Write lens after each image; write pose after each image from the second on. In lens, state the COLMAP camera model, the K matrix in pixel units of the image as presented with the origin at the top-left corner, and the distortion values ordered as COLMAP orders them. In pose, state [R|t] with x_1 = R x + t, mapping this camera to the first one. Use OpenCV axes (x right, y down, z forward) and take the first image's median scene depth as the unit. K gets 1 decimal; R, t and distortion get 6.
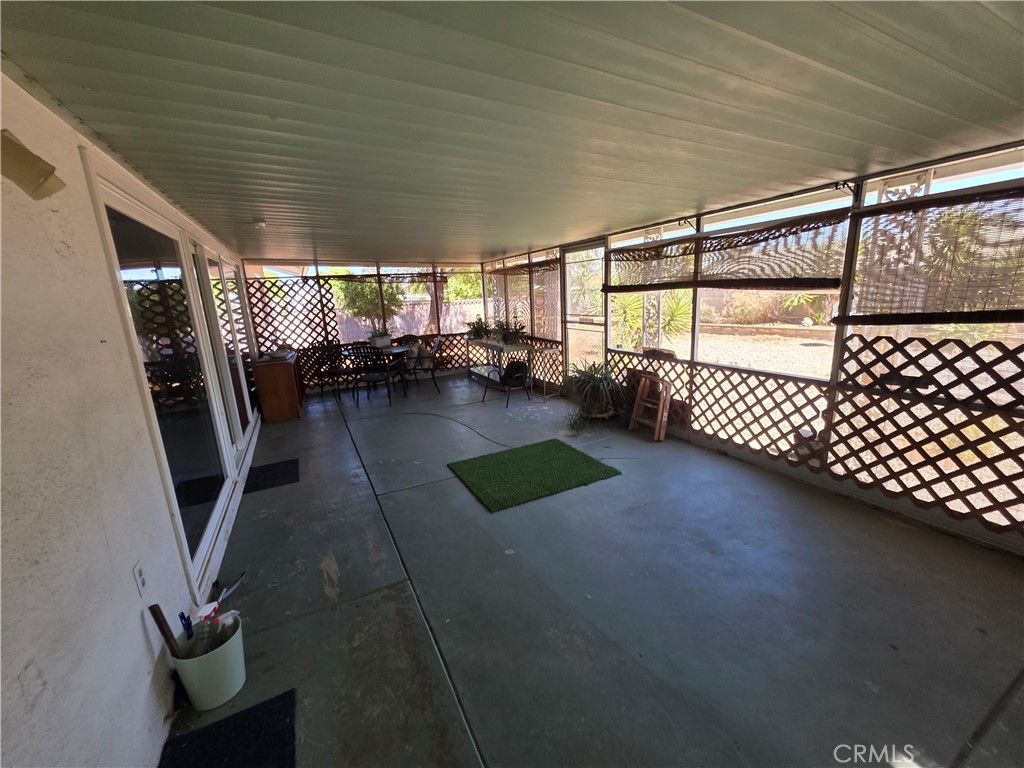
lens RADIAL K [[412.6, 0, 518.0], [0, 412.6, 382.5], [0, 0, 1]] dist [0.000709, 0.000462]
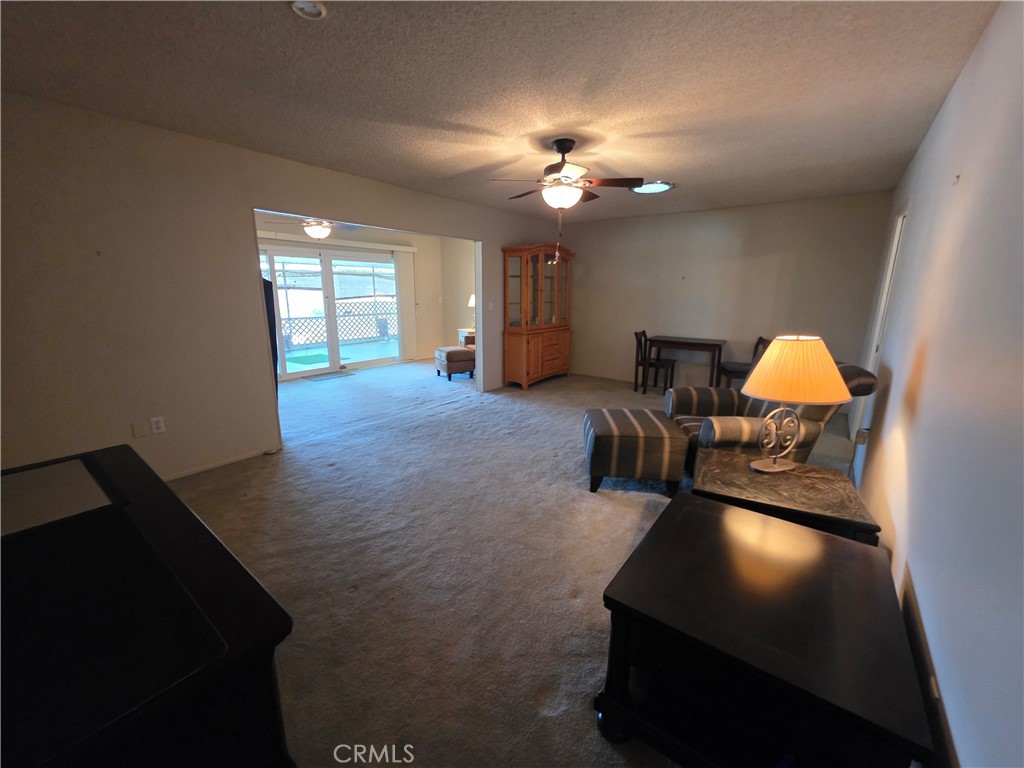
lens RADIAL K [[412.6, 0, 508.4], [0, 412.6, 385.4], [0, 0, 1]] dist [0.000709, 0.000462]
pose [[-0.394472, -0.167747, 0.903467, -2.900092], [0.210356, 0.940603, 0.266488, -0.063037], [-0.894507, 0.295172, -0.335755, 0.872635]]
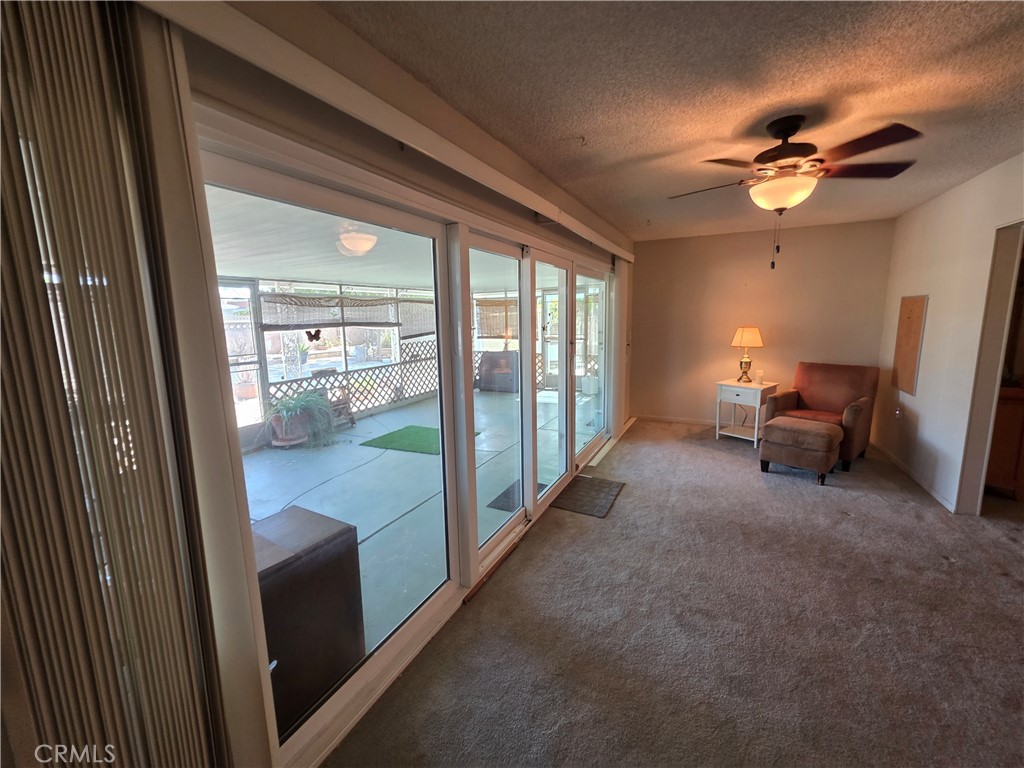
lens RADIAL K [[412.6, 0, 515.5], [0, 412.6, 376.7], [0, 0, 1]] dist [0.000709, 0.000462]
pose [[-0.580868, -0.066203, 0.811301, -1.472428], [0.215859, 0.948476, 0.231946, -0.302547], [-0.784855, 0.309856, -0.536649, 1.553797]]
